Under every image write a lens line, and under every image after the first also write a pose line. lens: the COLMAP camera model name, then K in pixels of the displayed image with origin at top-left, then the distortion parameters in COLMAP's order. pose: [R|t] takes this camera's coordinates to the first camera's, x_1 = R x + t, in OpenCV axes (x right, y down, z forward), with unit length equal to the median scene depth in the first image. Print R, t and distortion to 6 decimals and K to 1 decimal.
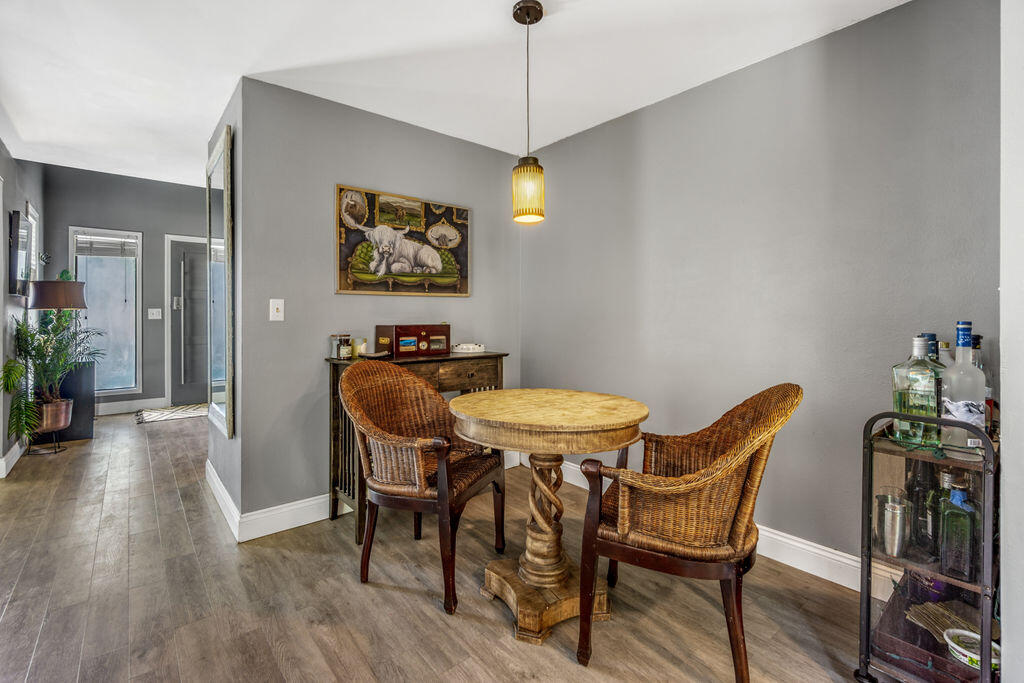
lens RADIAL K [[459.8, 0, 526.0], [0, 459.8, 313.1], [0, 0, 1]] dist [-0.003139, -0.000750]
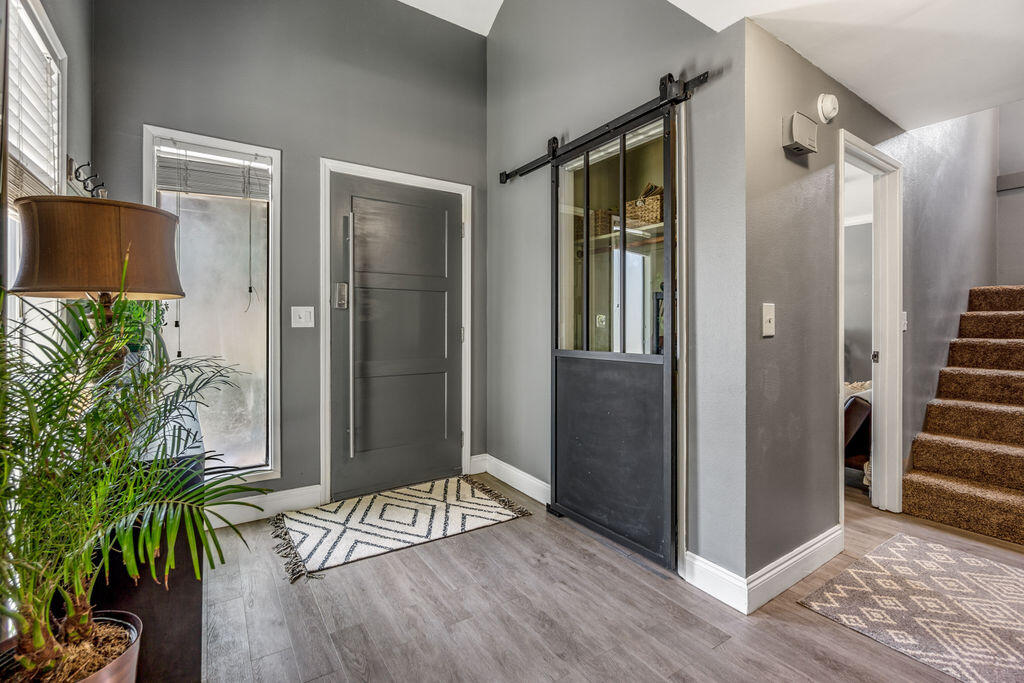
lens RADIAL K [[459.8, 0, 517.9], [0, 459.8, 333.5], [0, 0, 1]] dist [-0.003139, -0.000750]
pose [[0.993152, 0.008636, -0.116514, -0.528443], [-0.007278, 0.999901, 0.012079, 0.011906], [0.116606, -0.011149, 0.993116, 0.542230]]
